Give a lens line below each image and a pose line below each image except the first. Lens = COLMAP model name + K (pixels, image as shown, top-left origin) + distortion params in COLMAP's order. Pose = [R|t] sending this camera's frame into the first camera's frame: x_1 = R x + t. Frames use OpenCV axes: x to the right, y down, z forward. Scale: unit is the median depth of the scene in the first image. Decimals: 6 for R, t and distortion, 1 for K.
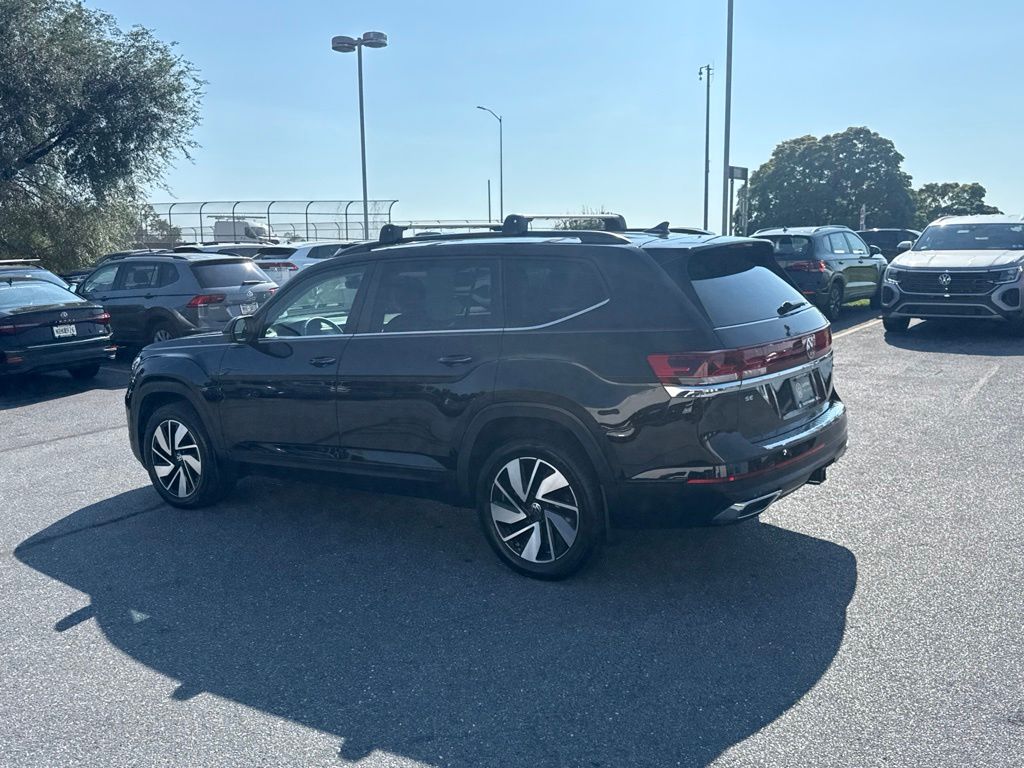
lens RADIAL K [[931.7, 0, 522.5], [0, 931.7, 388.0], [0, 0, 1]] dist [0.012633, 0.000000]
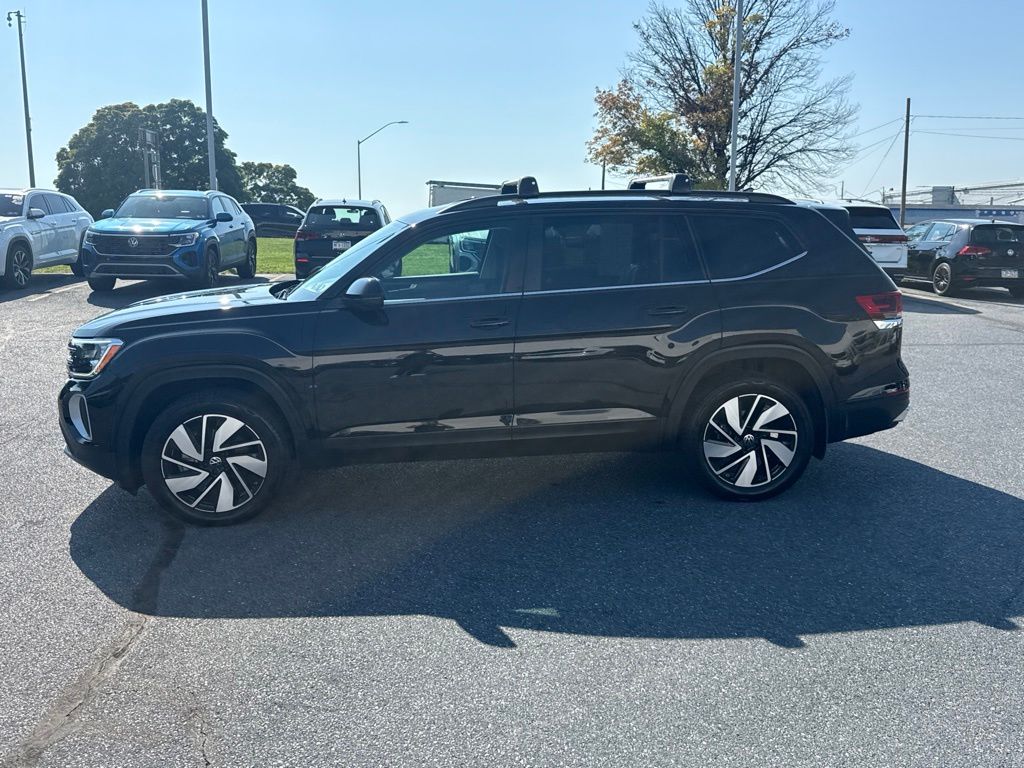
lens RADIAL K [[931.7, 0, 505.3], [0, 931.7, 385.2], [0, 0, 1]] dist [0.012633, 0.000000]
pose [[0.753708, -0.089073, 0.651145, -0.706211], [0.073754, 0.995978, 0.050872, -0.011519], [-0.653058, 0.009682, 0.757246, 0.253832]]
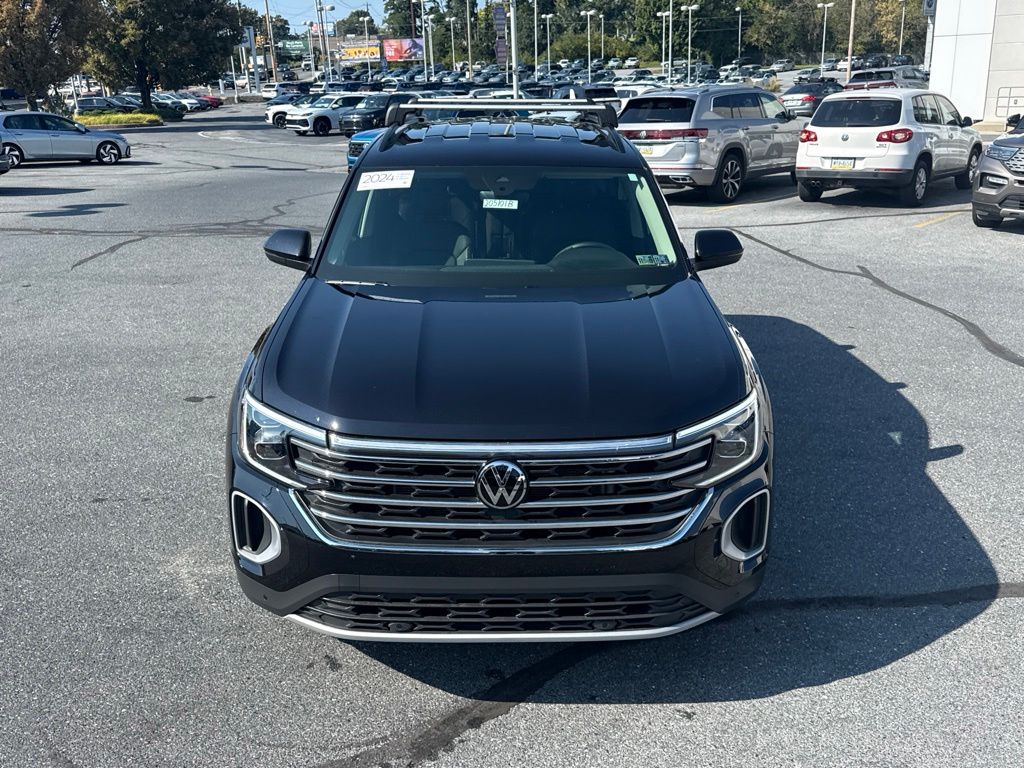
lens RADIAL K [[931.7, 0, 513.2], [0, 931.7, 390.9], [0, 0, 1]] dist [0.012633, 0.000000]
pose [[-0.583350, -0.220527, 0.781710, -0.754907], [0.143590, 0.919276, 0.366489, -0.234252], [-0.799428, 0.326037, -0.504594, 1.422661]]
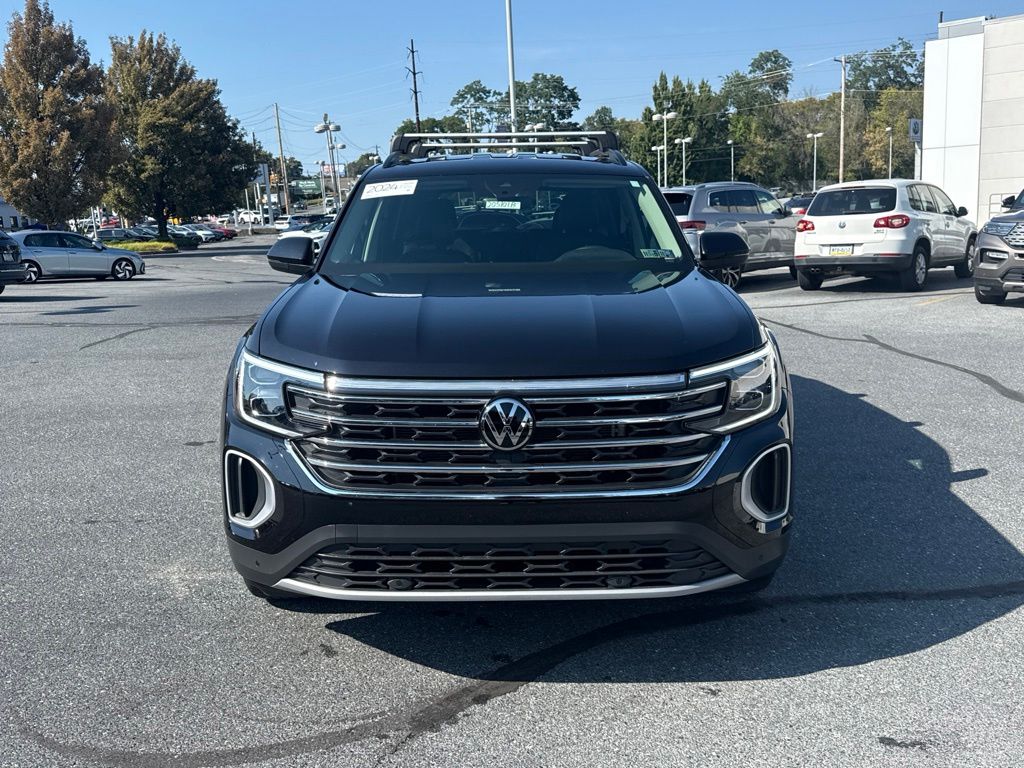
lens RADIAL K [[931.7, 0, 503.3], [0, 931.7, 389.3], [0, 0, 1]] dist [0.012633, 0.000000]
pose [[-0.572086, -0.105564, 0.813372, -0.755611], [0.158526, 0.958752, 0.235932, -0.145685], [-0.804728, 0.263914, -0.531754, 1.439636]]
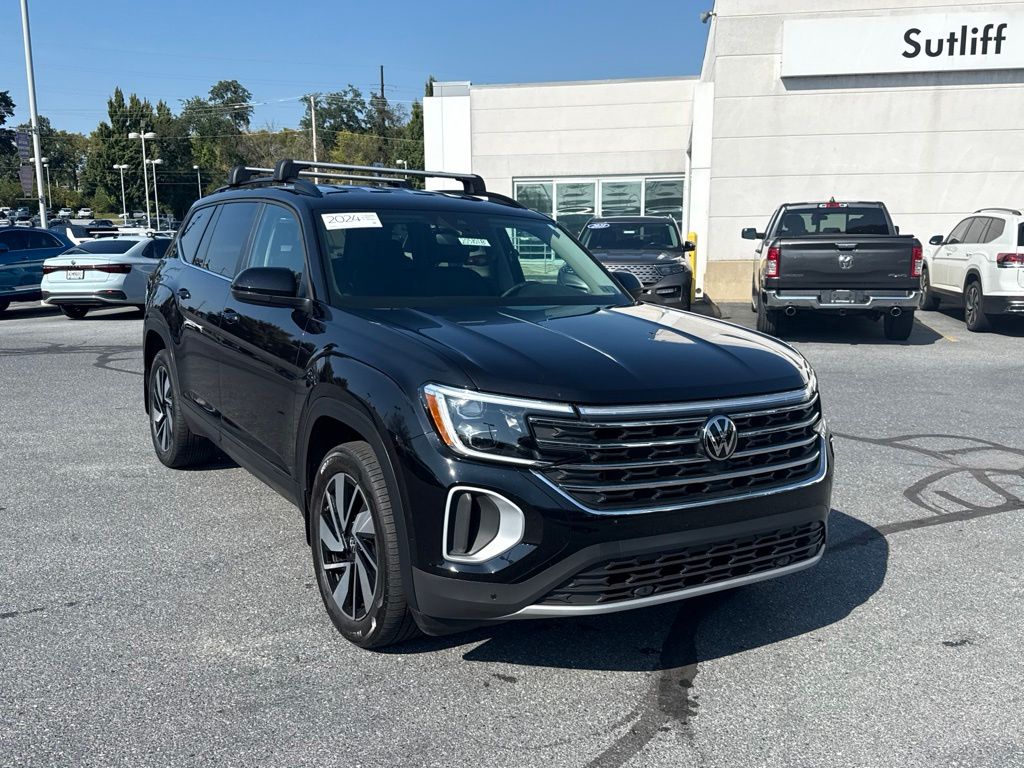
lens RADIAL K [[931.7, 0, 505.8], [0, 931.7, 386.4], [0, 0, 1]] dist [0.012633, 0.000000]
pose [[-0.921873, -0.044884, 0.384885, -0.497360], [0.066112, 0.960487, 0.270358, -0.198541], [-0.381812, 0.274681, -0.882480, 1.692282]]
